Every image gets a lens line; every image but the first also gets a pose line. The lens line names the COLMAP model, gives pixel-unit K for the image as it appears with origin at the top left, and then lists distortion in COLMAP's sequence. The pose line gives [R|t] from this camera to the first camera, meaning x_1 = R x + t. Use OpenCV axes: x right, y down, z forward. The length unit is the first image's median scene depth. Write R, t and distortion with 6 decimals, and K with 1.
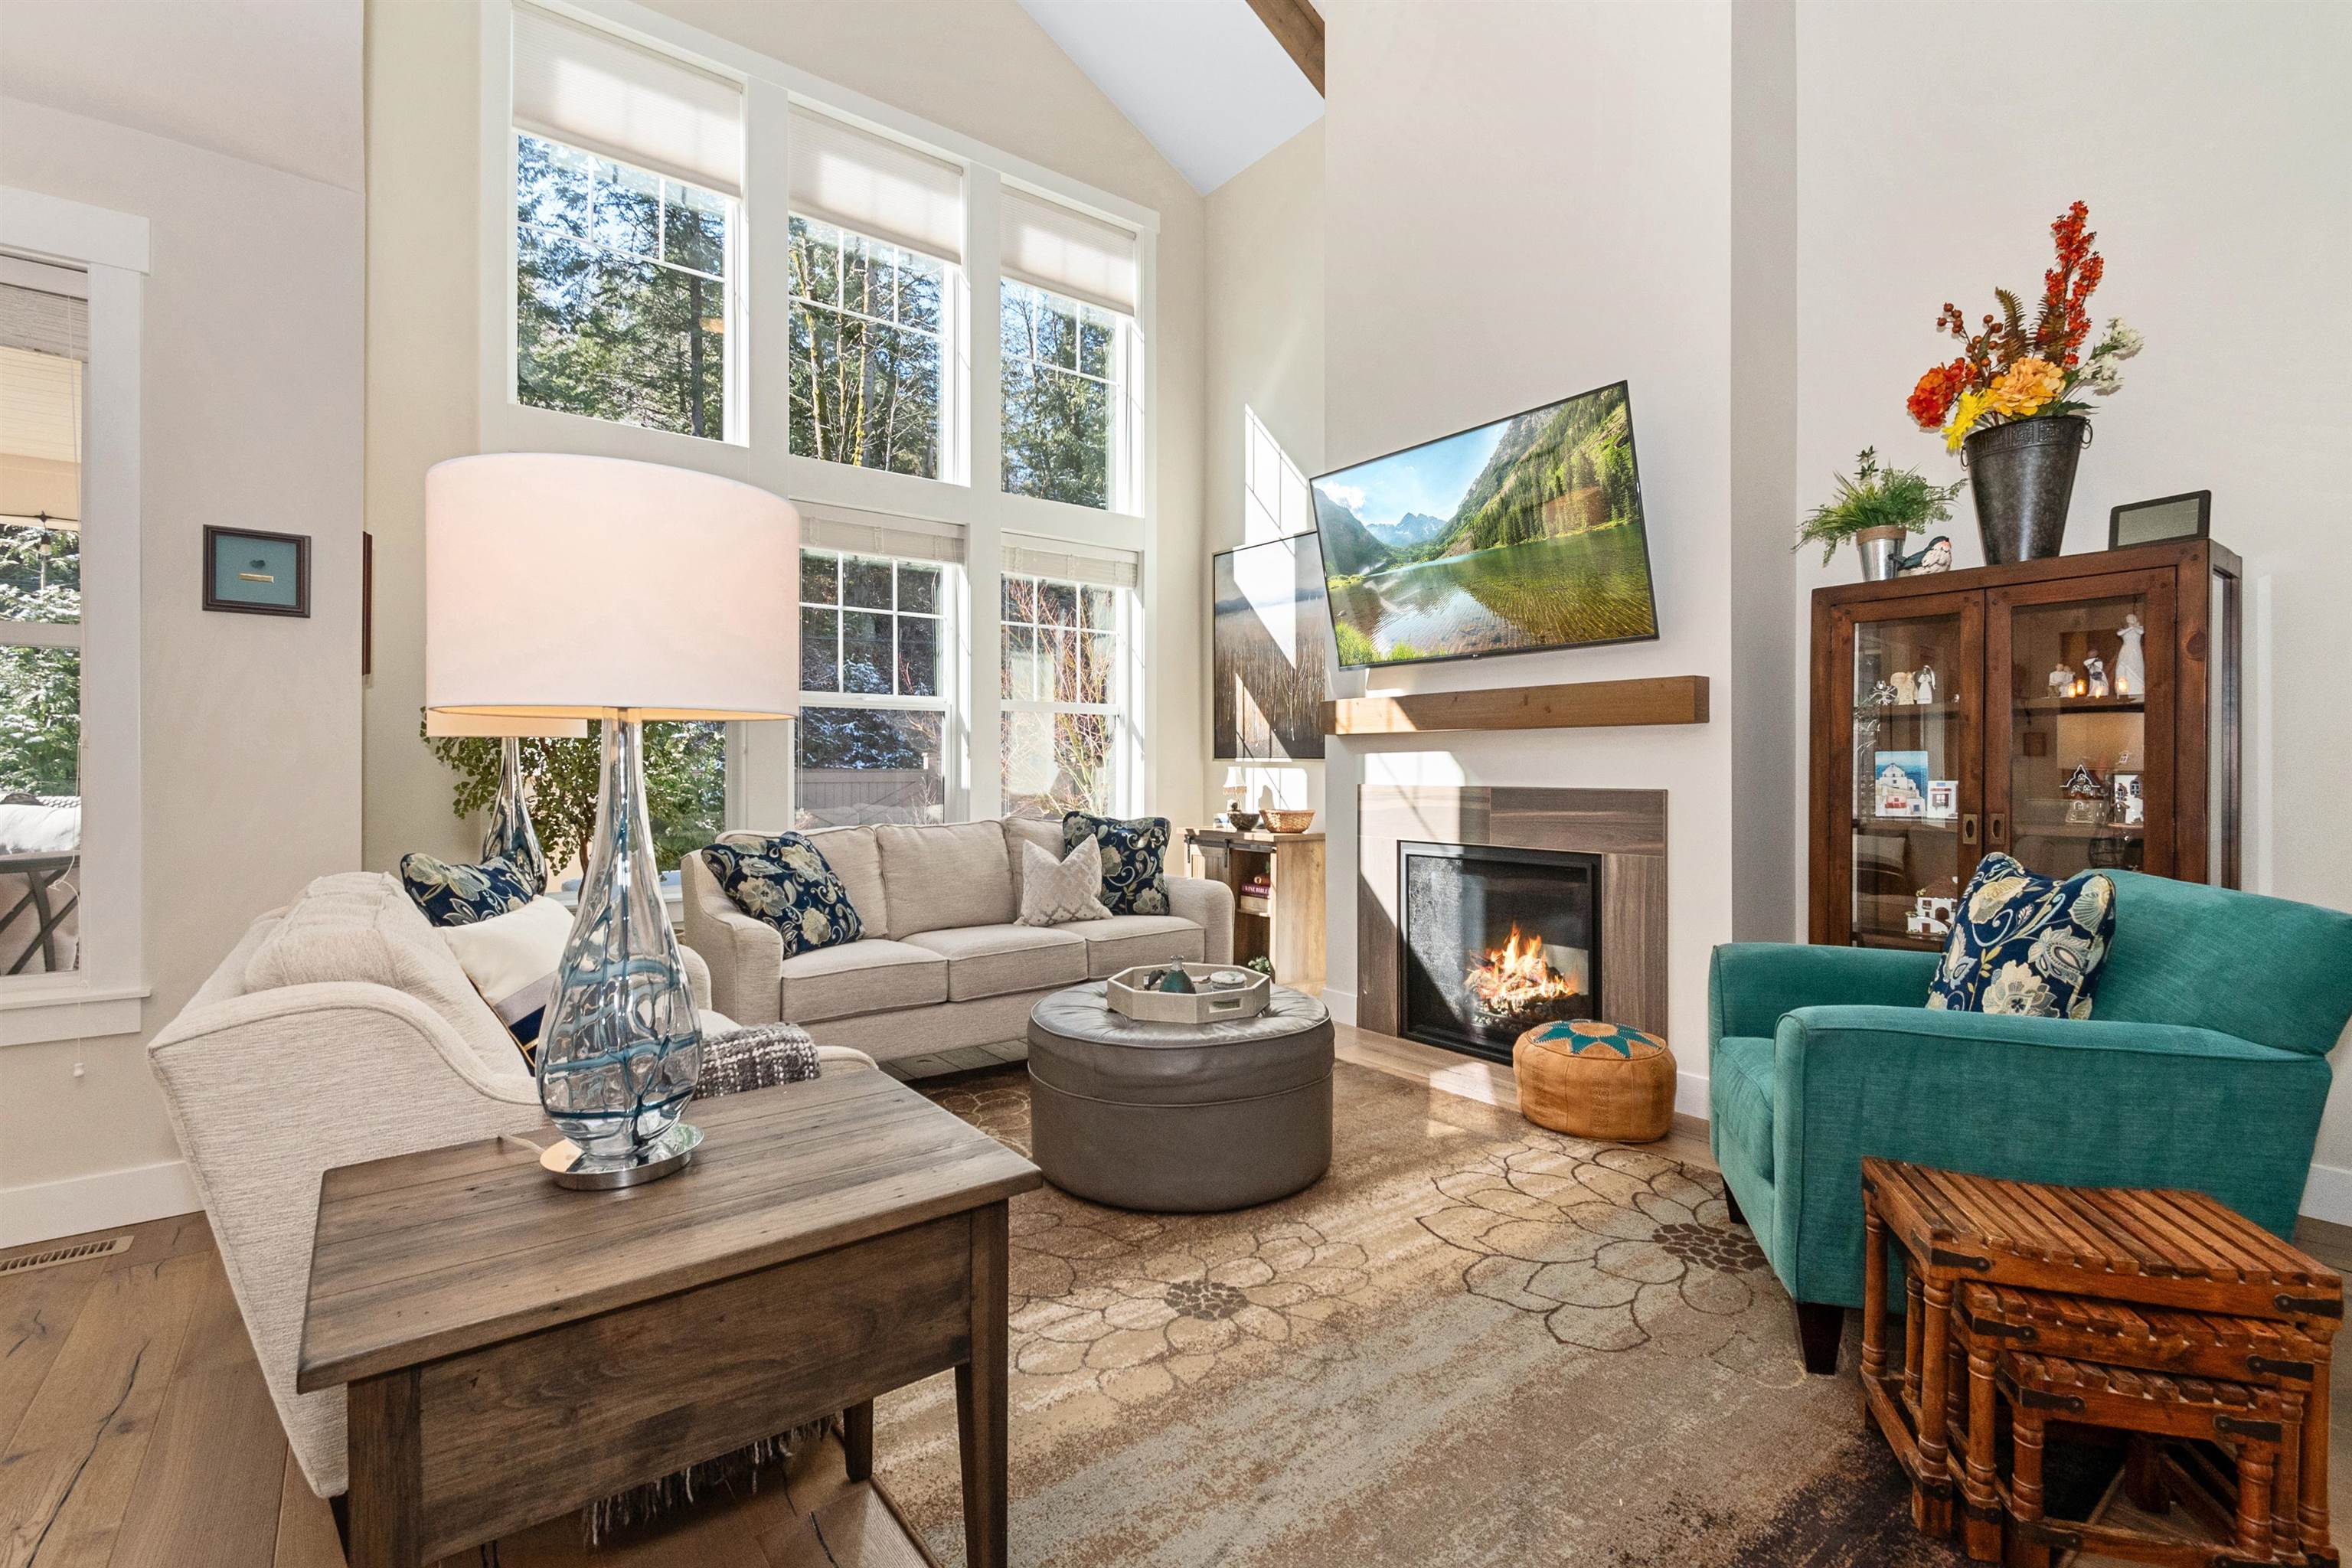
lens RADIAL K [[1048.8, 0, 1188.7], [0, 1048.8, 776.2], [0, 0, 1]] dist [-0.000311, -0.001332]
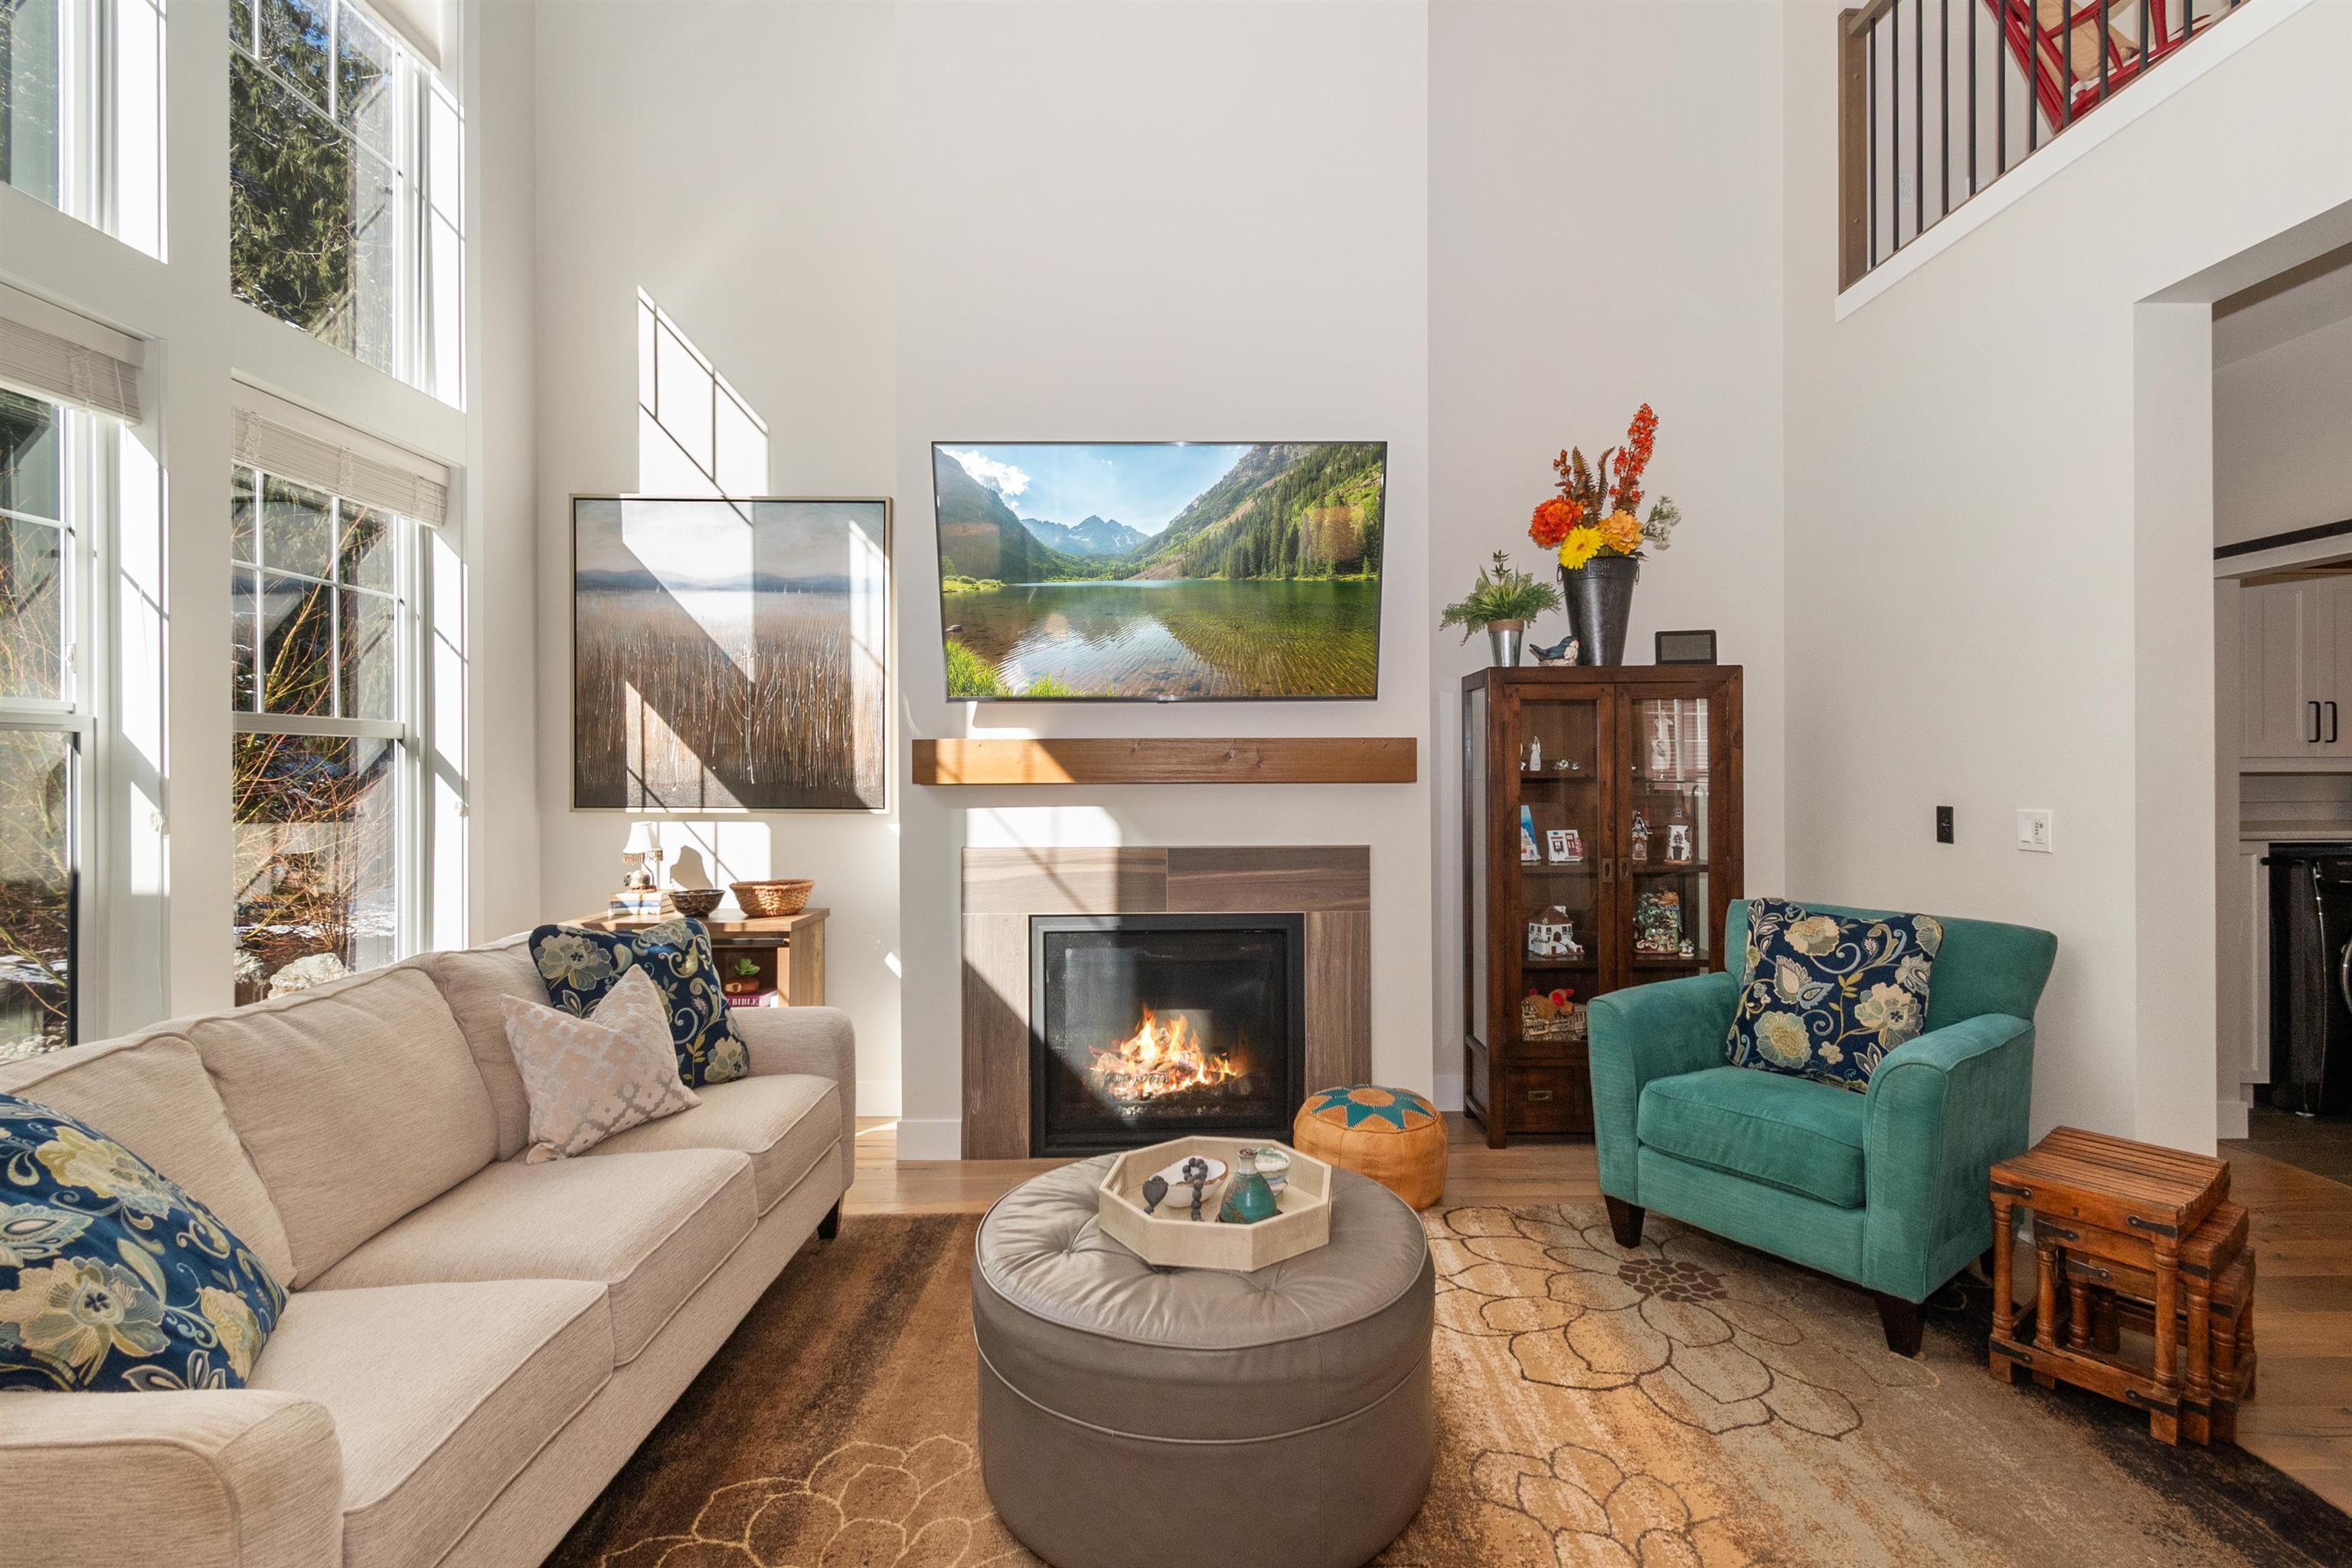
lens RADIAL K [[1048.8, 0, 1179.3], [0, 1048.8, 794.2], [0, 0, 1]] dist [-0.000311, -0.001332]
pose [[0.602160, -0.018754, 0.798155, -0.396124], [0.011223, 0.999824, 0.015025, -0.045907], [-0.798297, -0.000090, 0.602264, 0.445679]]
